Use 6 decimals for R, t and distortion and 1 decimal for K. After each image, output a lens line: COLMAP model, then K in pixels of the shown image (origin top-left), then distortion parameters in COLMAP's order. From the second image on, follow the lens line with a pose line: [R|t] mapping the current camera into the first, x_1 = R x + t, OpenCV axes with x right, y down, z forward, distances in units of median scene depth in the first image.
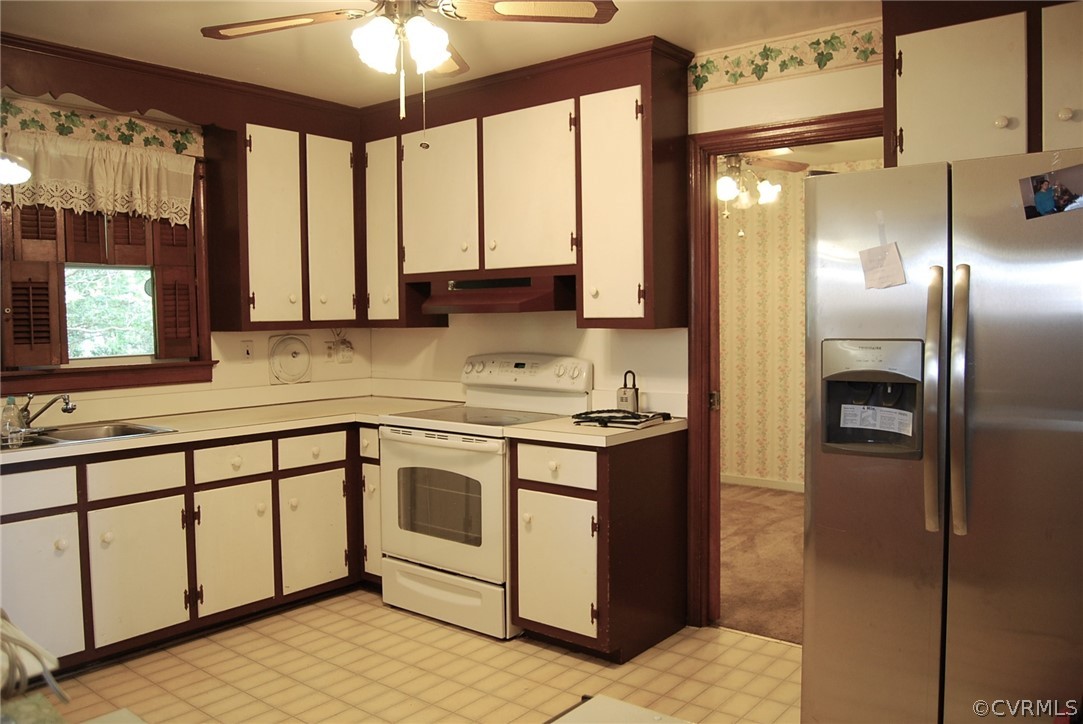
lens RADIAL K [[866.4, 0, 540.2], [0, 866.4, 364.3], [0, 0, 1]] dist [-0.054638, 0.004275]
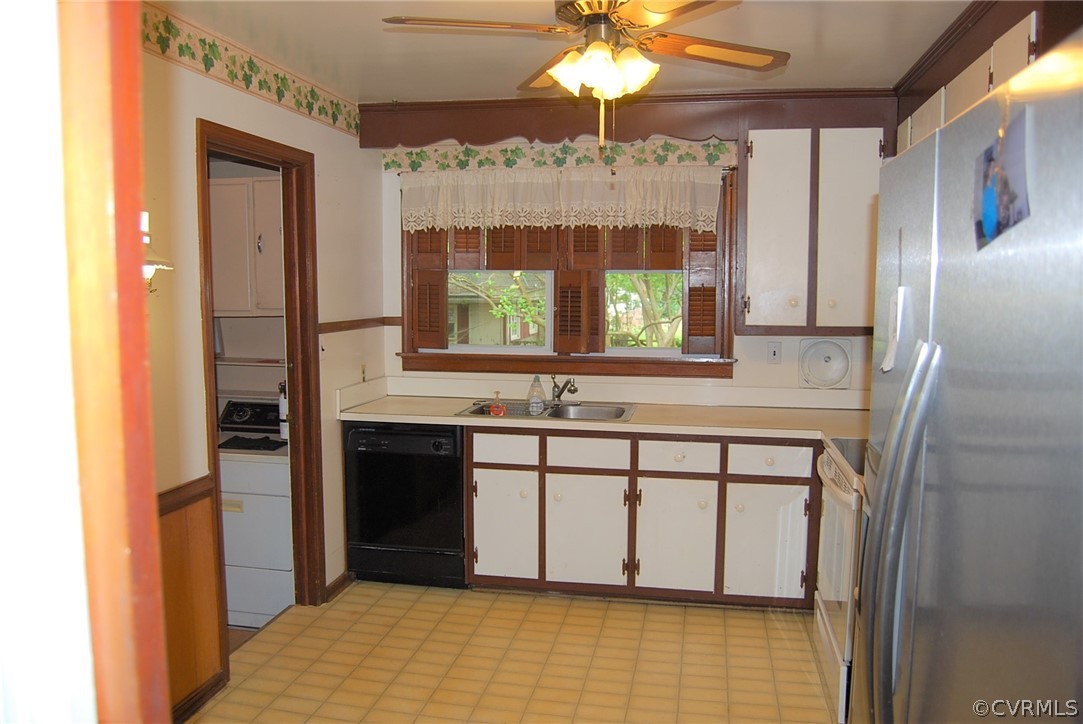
lens RADIAL K [[866.4, 0, 541.4], [0, 866.4, 363.7], [0, 0, 1]] dist [-0.054638, 0.004275]
pose [[0.473041, 0.099281, -0.875429, 0.496175], [-0.058749, 0.994974, 0.081093, -0.080120], [0.879080, 0.013070, 0.476496, 0.327276]]
